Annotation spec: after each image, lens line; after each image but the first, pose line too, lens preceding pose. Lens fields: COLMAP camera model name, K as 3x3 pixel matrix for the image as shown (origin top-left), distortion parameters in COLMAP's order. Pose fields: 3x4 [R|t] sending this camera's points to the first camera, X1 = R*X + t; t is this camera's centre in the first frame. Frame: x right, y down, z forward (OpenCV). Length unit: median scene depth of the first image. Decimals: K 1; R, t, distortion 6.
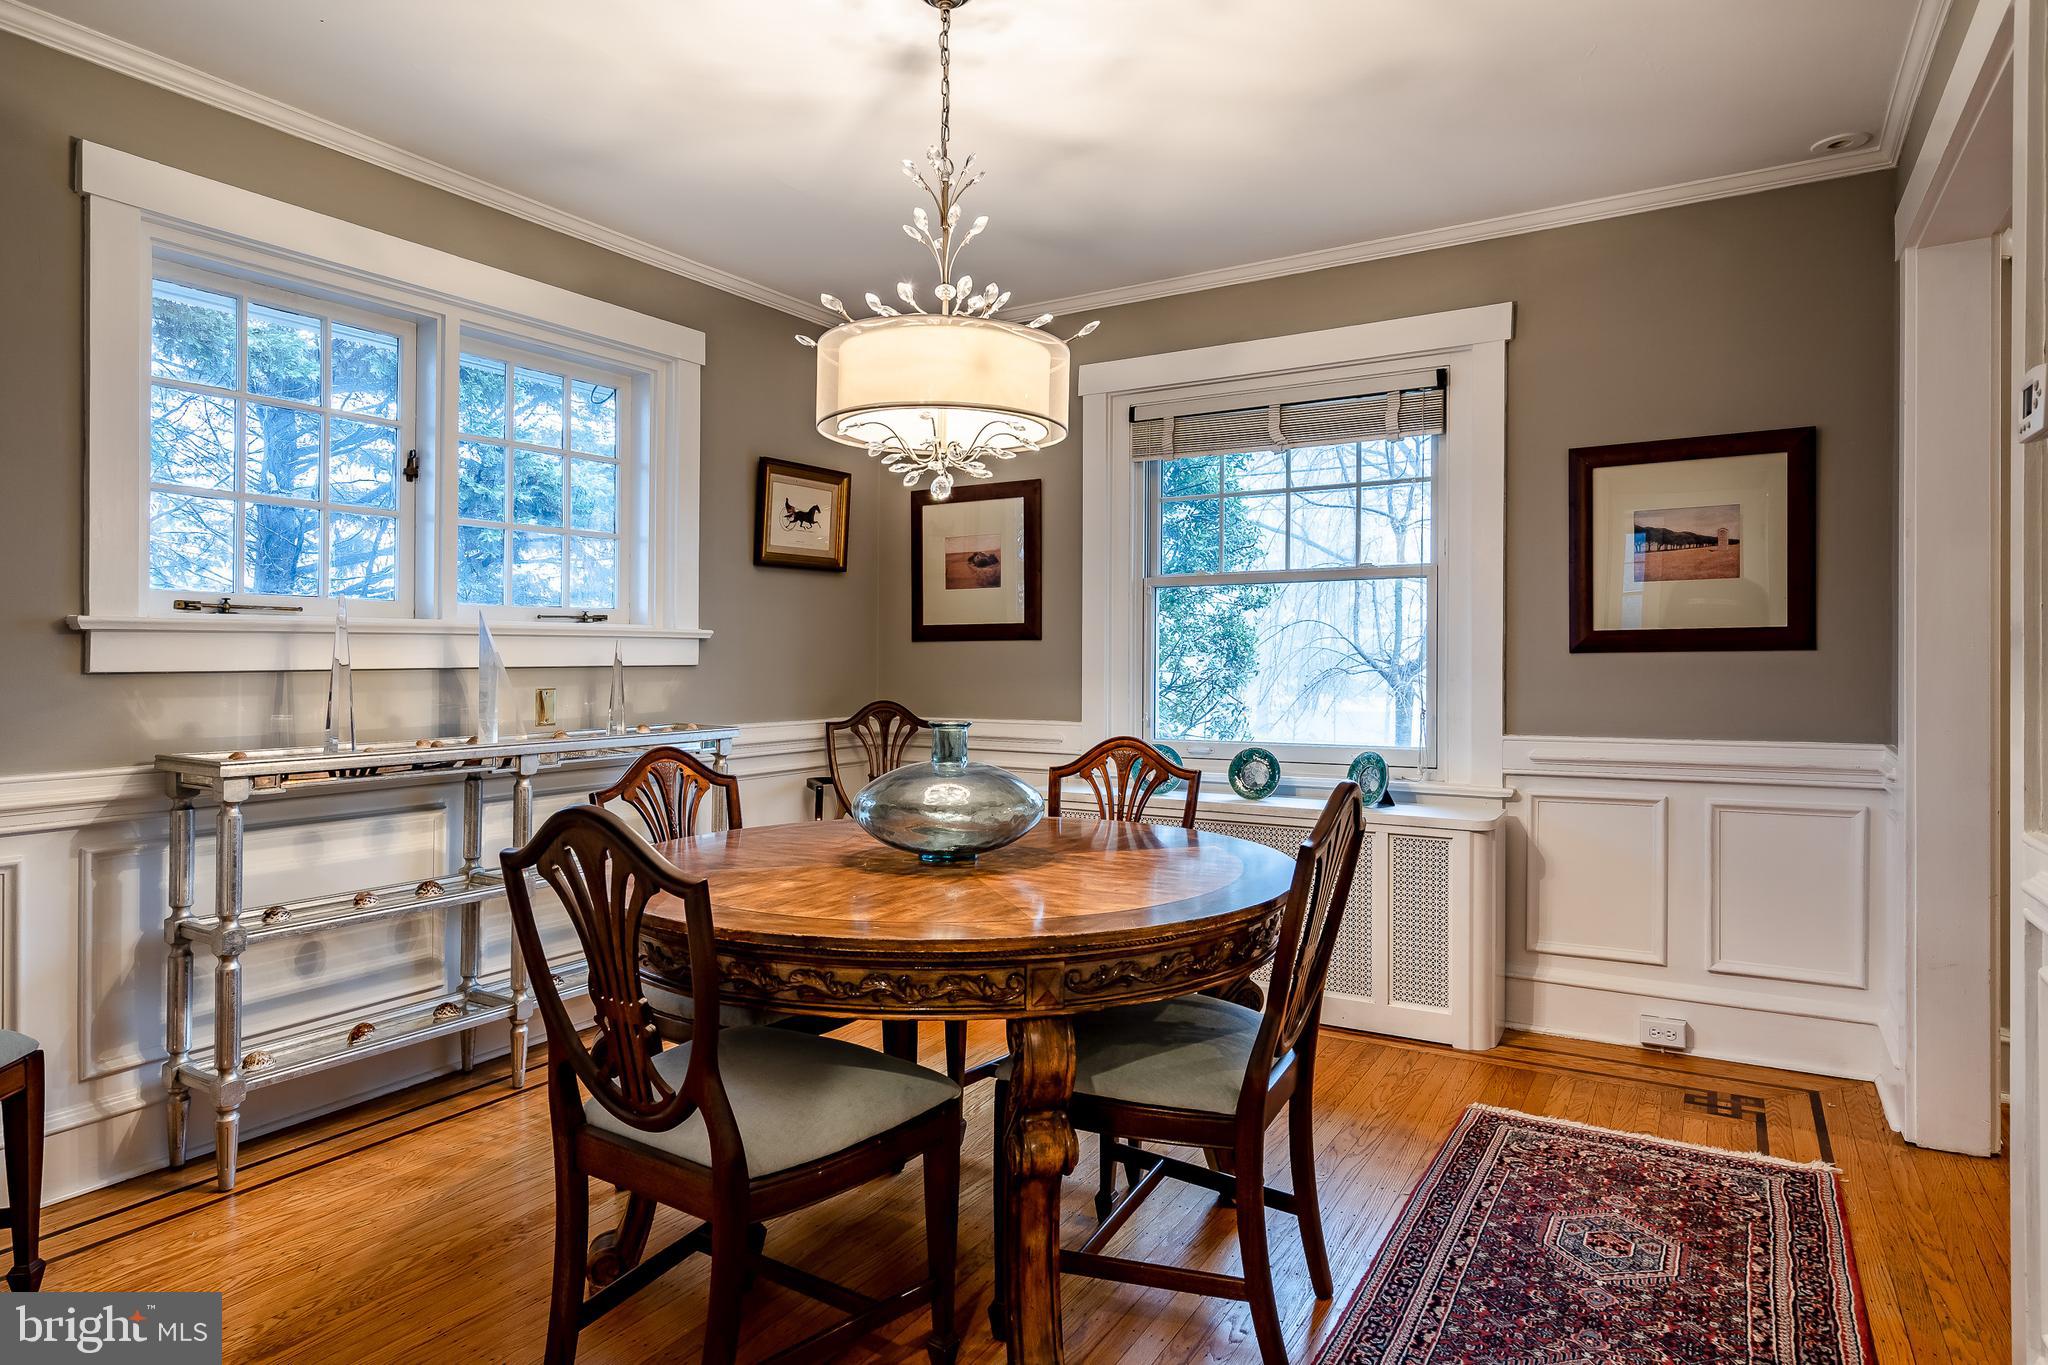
lens RADIAL K [[1172.2, 0, 1037.8], [0, 1172.2, 679.4], [0, 0, 1]] dist [0.003131, 0.002638]
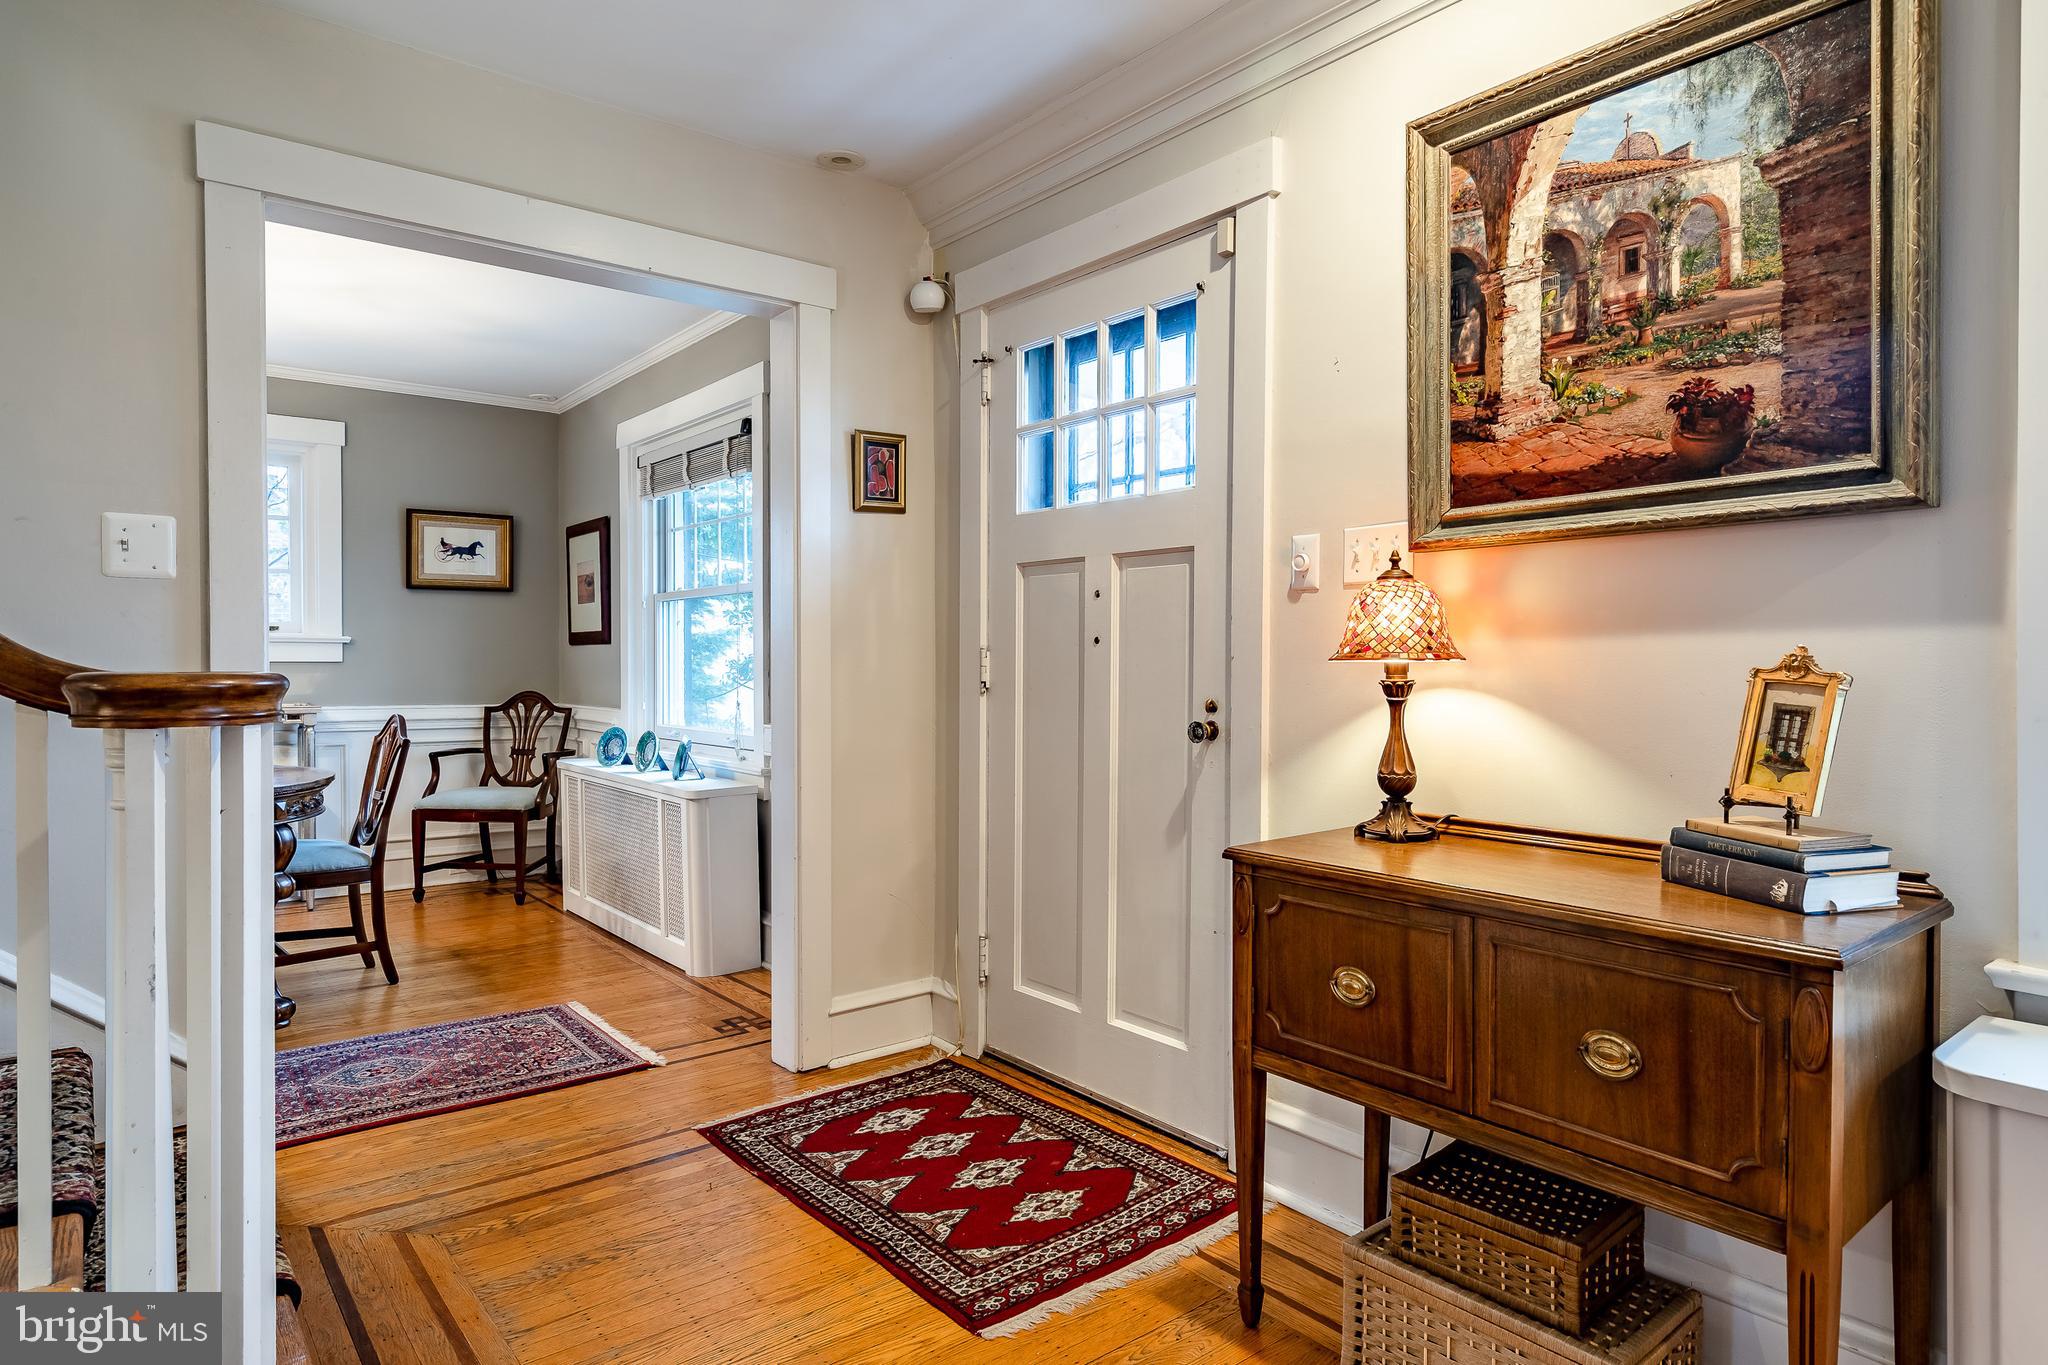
lens RADIAL K [[1172.2, 0, 1026.6], [0, 1172.2, 674.2], [0, 0, 1]] dist [0.003131, 0.002638]
pose [[0.938537, 0.008590, -0.345071, 0.970185], [-0.012909, 0.999864, -0.010219, 0.006983], [0.344936, 0.014045, 0.938521, -0.029826]]
